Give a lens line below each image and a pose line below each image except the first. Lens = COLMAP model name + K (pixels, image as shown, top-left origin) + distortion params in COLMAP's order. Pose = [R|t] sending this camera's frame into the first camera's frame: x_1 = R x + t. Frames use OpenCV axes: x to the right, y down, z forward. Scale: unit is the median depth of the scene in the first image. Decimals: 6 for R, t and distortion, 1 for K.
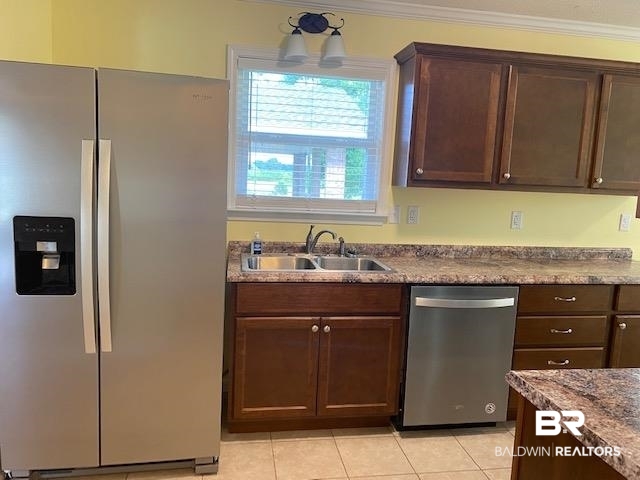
lens RADIAL K [[485.6, 0, 320.0], [0, 485.6, 242.5], [0, 0, 1]] dist [0.025607, -0.025600]
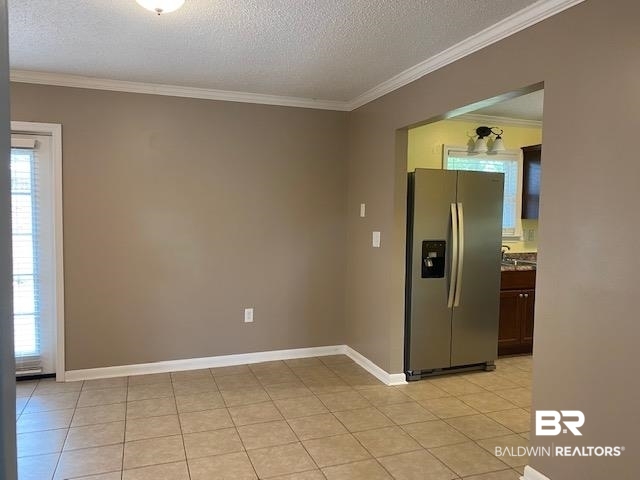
lens RADIAL K [[485.6, 0, 317.0], [0, 485.6, 240.2], [0, 0, 1]] dist [0.025607, -0.025600]
pose [[0.985249, -0.046635, 0.164648, -0.949687], [0.058641, 0.995904, -0.068825, 0.040597], [-0.160764, 0.077465, 0.983948, -0.657450]]
